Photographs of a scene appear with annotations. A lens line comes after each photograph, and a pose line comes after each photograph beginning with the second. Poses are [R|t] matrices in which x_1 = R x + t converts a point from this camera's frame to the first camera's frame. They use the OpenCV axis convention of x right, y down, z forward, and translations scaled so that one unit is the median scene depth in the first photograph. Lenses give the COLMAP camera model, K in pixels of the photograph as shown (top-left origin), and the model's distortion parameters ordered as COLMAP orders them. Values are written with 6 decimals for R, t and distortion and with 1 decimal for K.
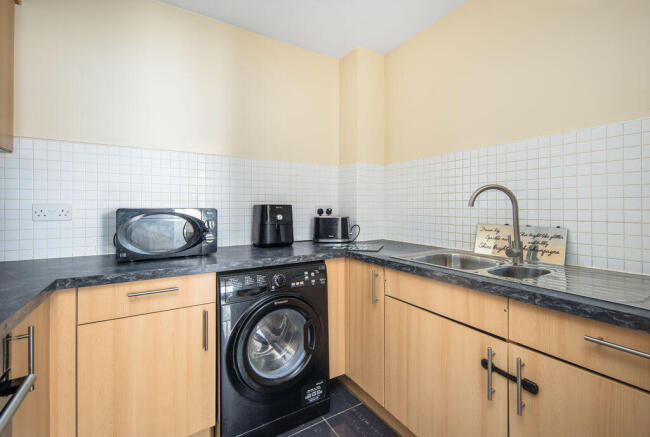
lens RADIAL K [[293.3, 0, 332.8], [0, 293.3, 208.1], [0, 0, 1]] dist [0.001464, -0.002859]
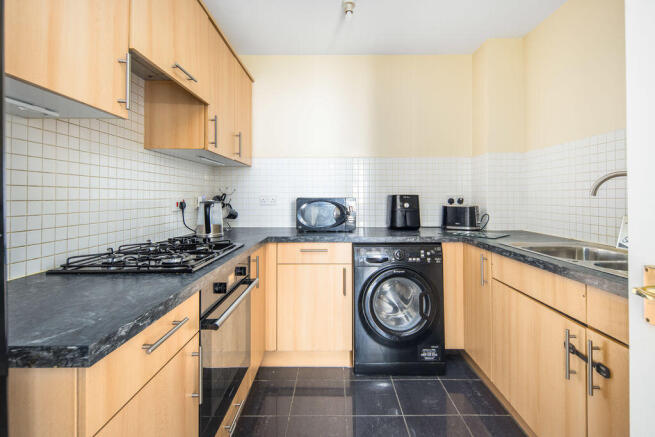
lens RADIAL K [[295.0, 0, 332.4], [0, 295.0, 195.0], [0, 0, 1]] dist [-0.003499, -0.000466]
pose [[0.846736, -0.005107, -0.531988, 0.254875], [-0.000401, 0.999948, -0.010238, 0.001801], [0.532013, 0.008882, 0.846690, -0.235811]]
